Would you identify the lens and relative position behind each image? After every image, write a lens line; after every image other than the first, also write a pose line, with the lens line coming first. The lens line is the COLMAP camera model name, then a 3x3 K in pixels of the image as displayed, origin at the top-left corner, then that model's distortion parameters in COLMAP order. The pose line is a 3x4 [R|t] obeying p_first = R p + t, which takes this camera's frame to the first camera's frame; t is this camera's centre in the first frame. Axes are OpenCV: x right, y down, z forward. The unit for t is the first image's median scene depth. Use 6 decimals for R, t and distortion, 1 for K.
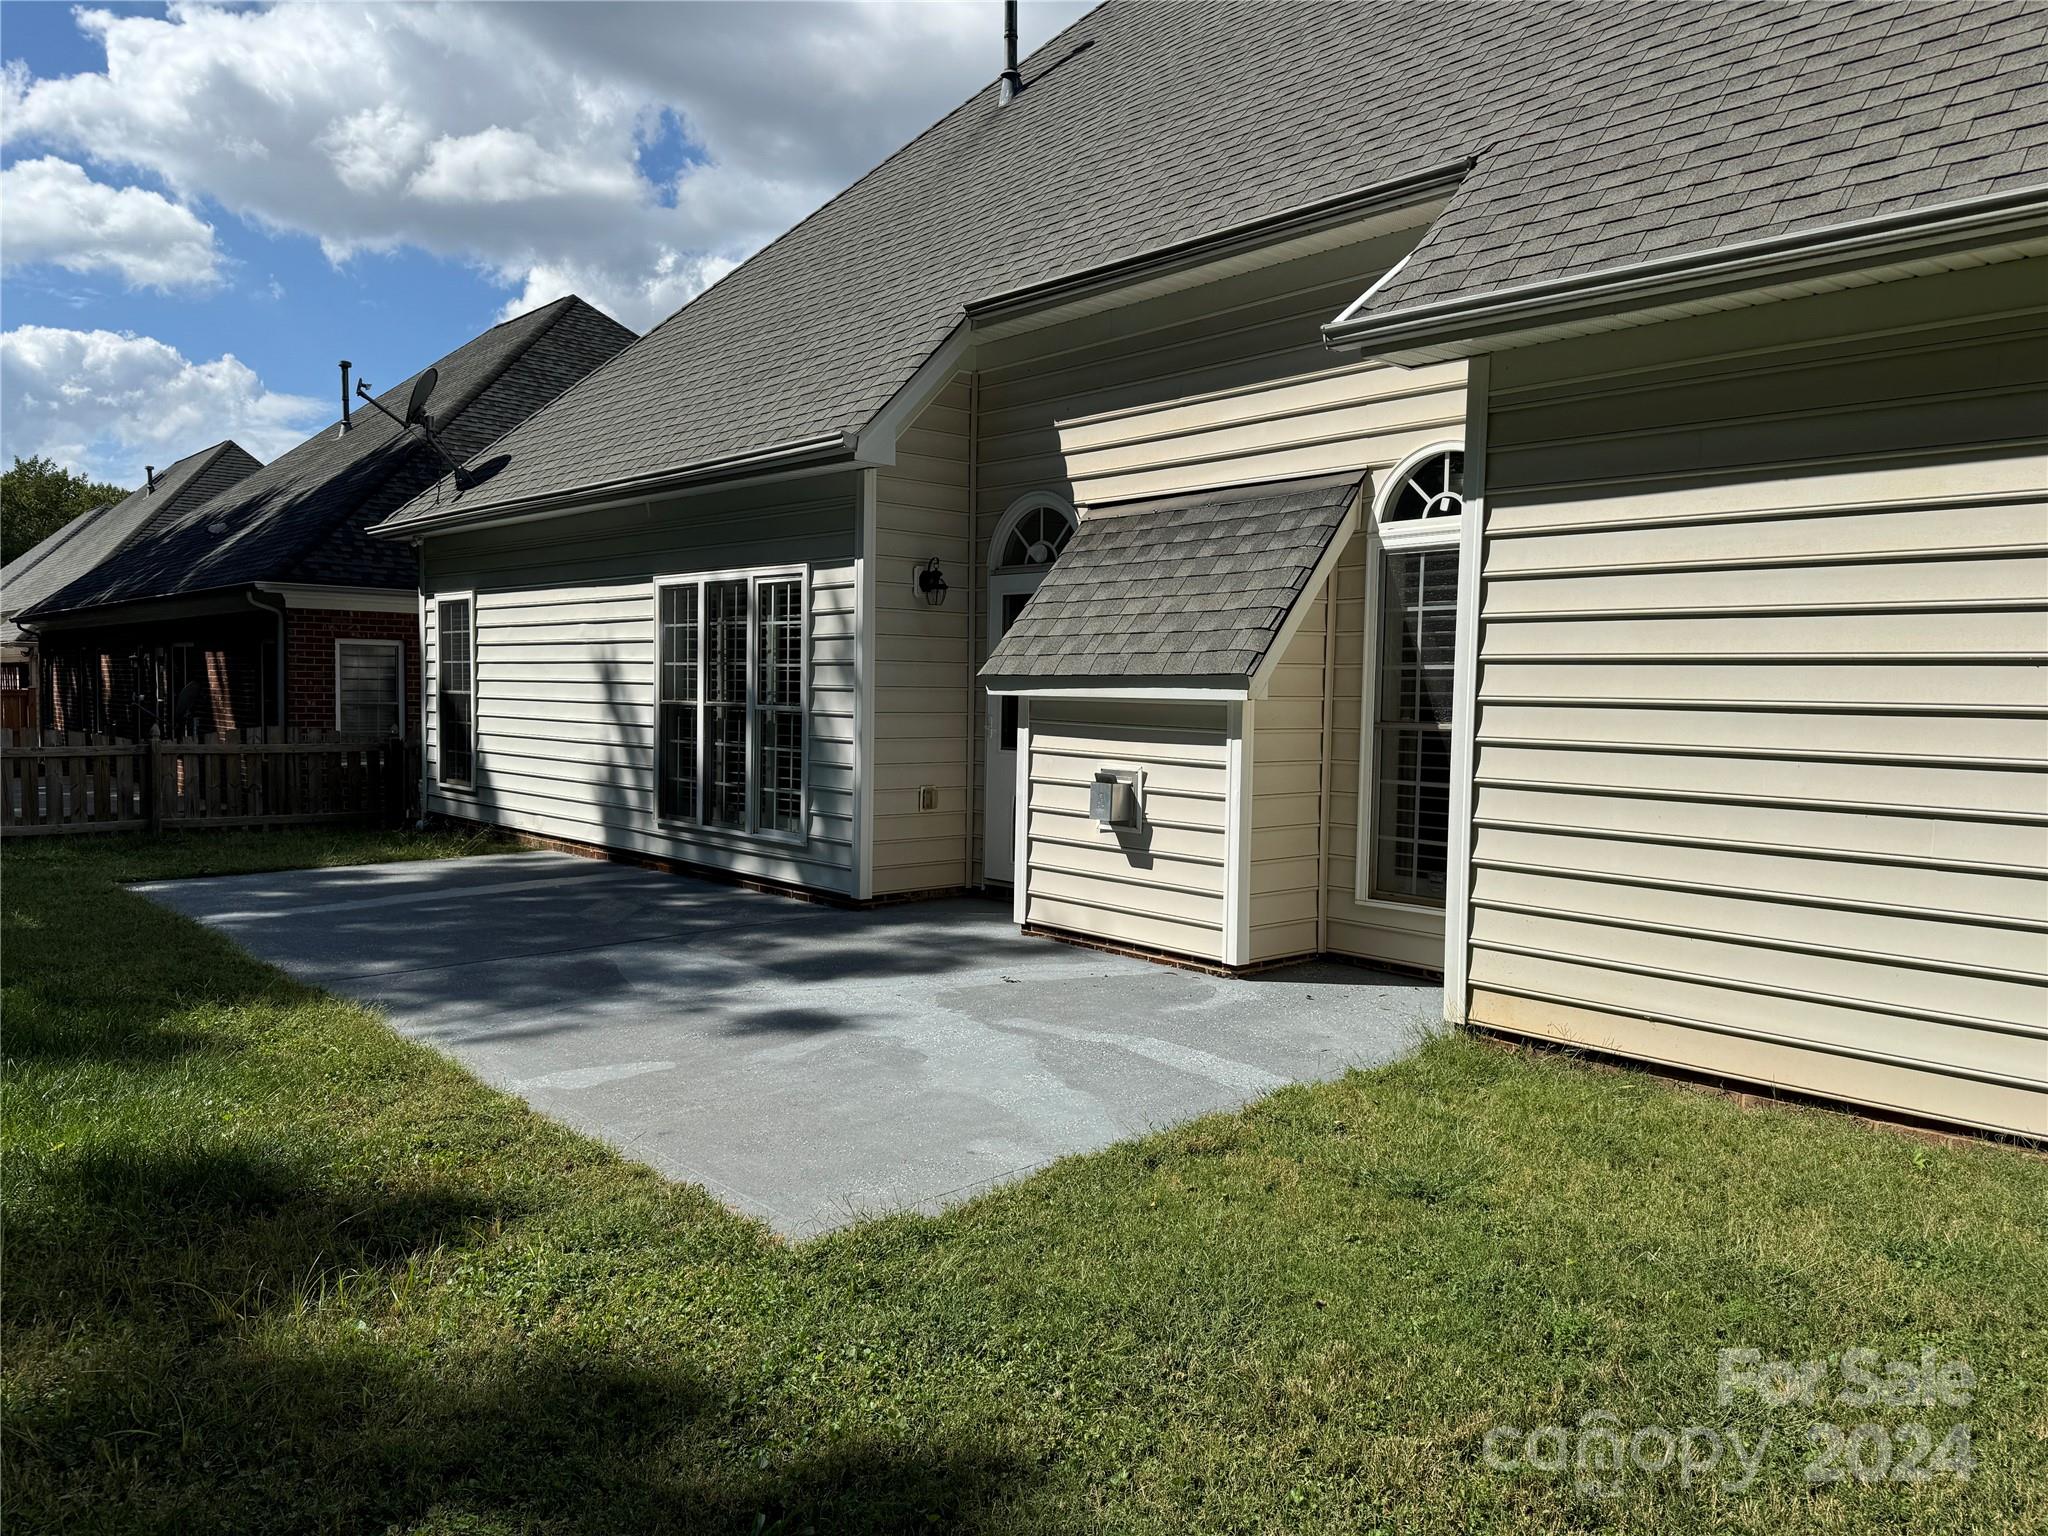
lens RADIAL K [[1444.6, 0, 1024.0], [0, 1444.6, 768.0], [0, 0, 1]] dist [0.034278, -0.002569]
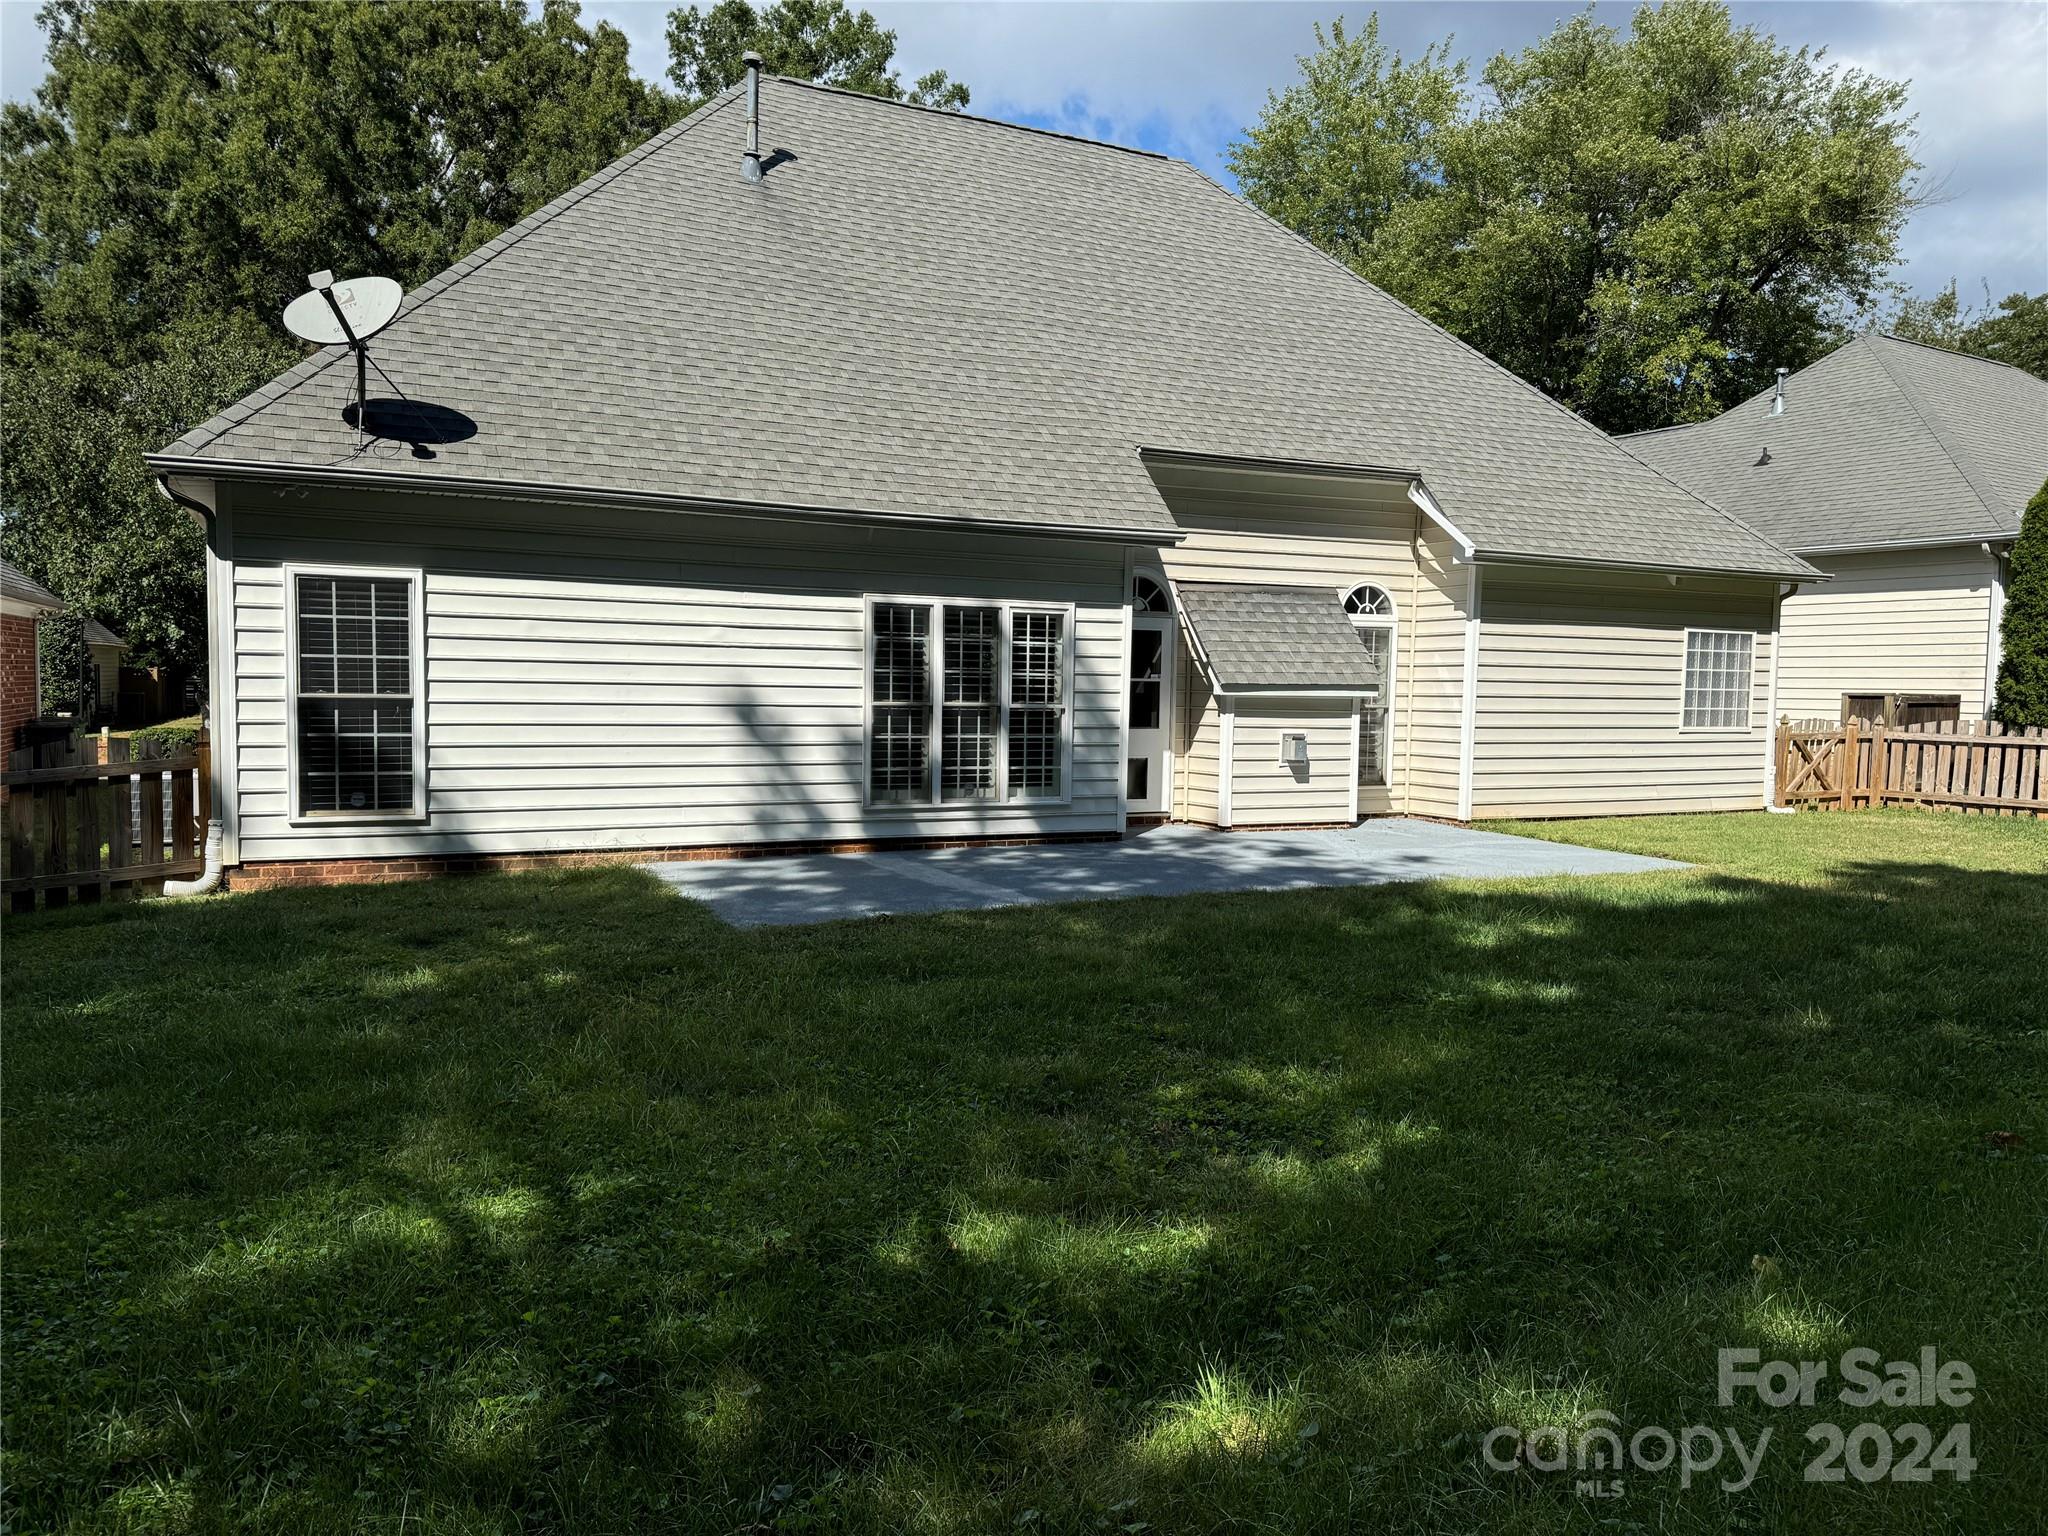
lens RADIAL K [[1444.6, 0, 1024.0], [0, 1444.6, 768.0], [0, 0, 1]] dist [0.034278, -0.002569]
pose [[0.298376, -0.063450, 0.952337, -1.630506], [0.043553, 0.997654, 0.052824, -0.060947], [-0.953454, 0.025716, 0.300440, 0.667673]]
